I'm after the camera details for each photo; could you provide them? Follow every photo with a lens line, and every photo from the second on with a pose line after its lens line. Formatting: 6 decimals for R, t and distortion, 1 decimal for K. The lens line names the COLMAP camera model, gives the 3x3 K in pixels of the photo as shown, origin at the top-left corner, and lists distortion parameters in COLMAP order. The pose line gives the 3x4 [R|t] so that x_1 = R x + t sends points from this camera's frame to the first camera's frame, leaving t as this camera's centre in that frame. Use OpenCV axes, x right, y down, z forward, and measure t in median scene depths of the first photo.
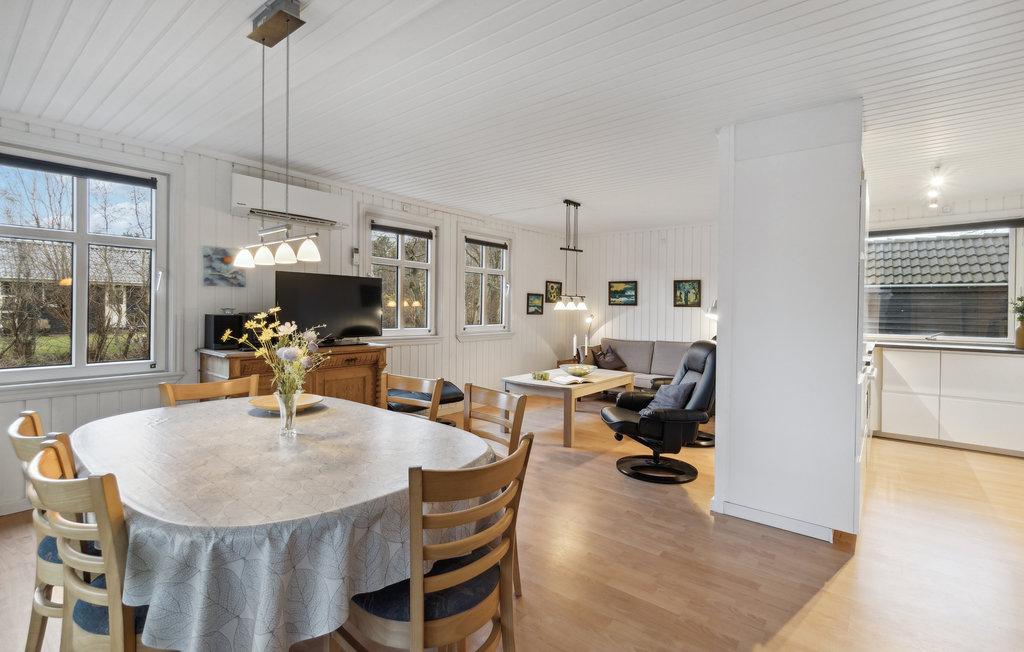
lens RADIAL K [[474.0, 0, 500.4], [0, 474.0, 307.5], [0, 0, 1]] dist [0.000496, 0.000023]
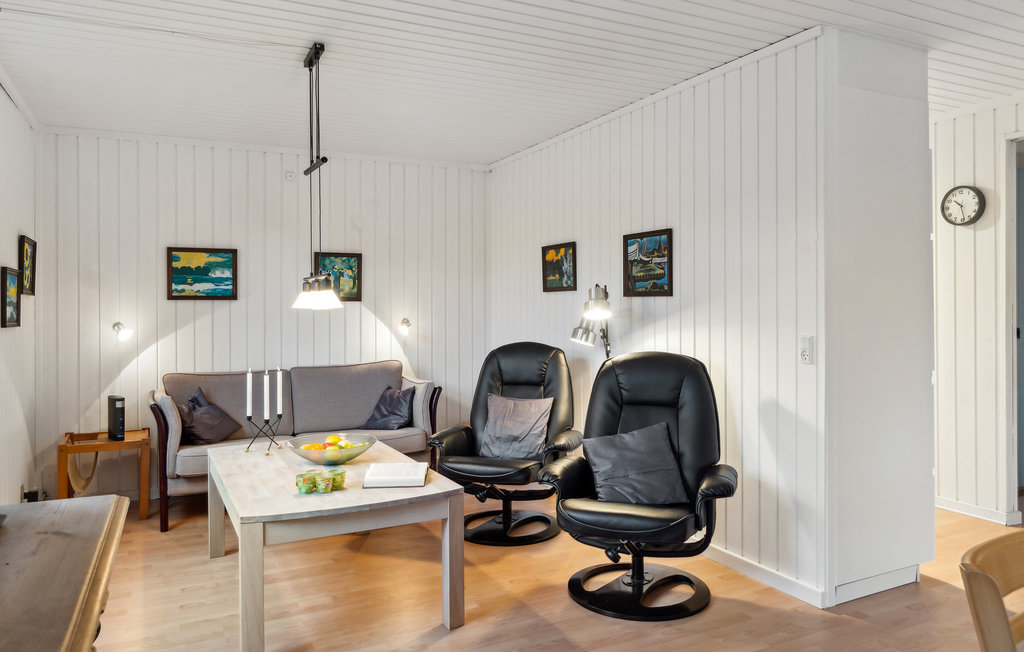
lens RADIAL K [[720.5, 0, 511.8], [0, 720.5, 301.7], [0, 0, 1]] dist [-0.003881, -0.001913]
pose [[0.389599, -0.009329, 0.920937, -0.305810], [0.013790, 0.999896, 0.004295, -0.001669], [-0.920881, 0.011026, 0.389687, 0.490964]]
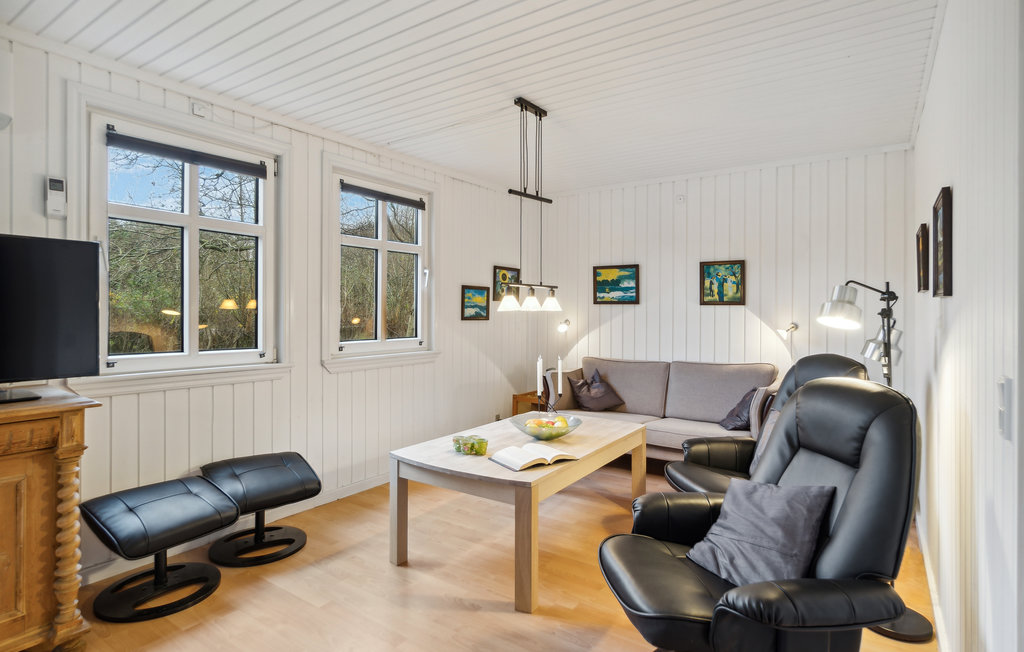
lens RADIAL K [[537.1, 0, 511.2], [0, 537.1, 311.4], [0, 0, 1]] dist [0.001494, 0.000115]
pose [[0.995272, -0.009823, 0.096633, 0.058143], [0.009788, 0.999952, 0.000833, 0.003499], [-0.096636, 0.000117, 0.995320, 0.343807]]
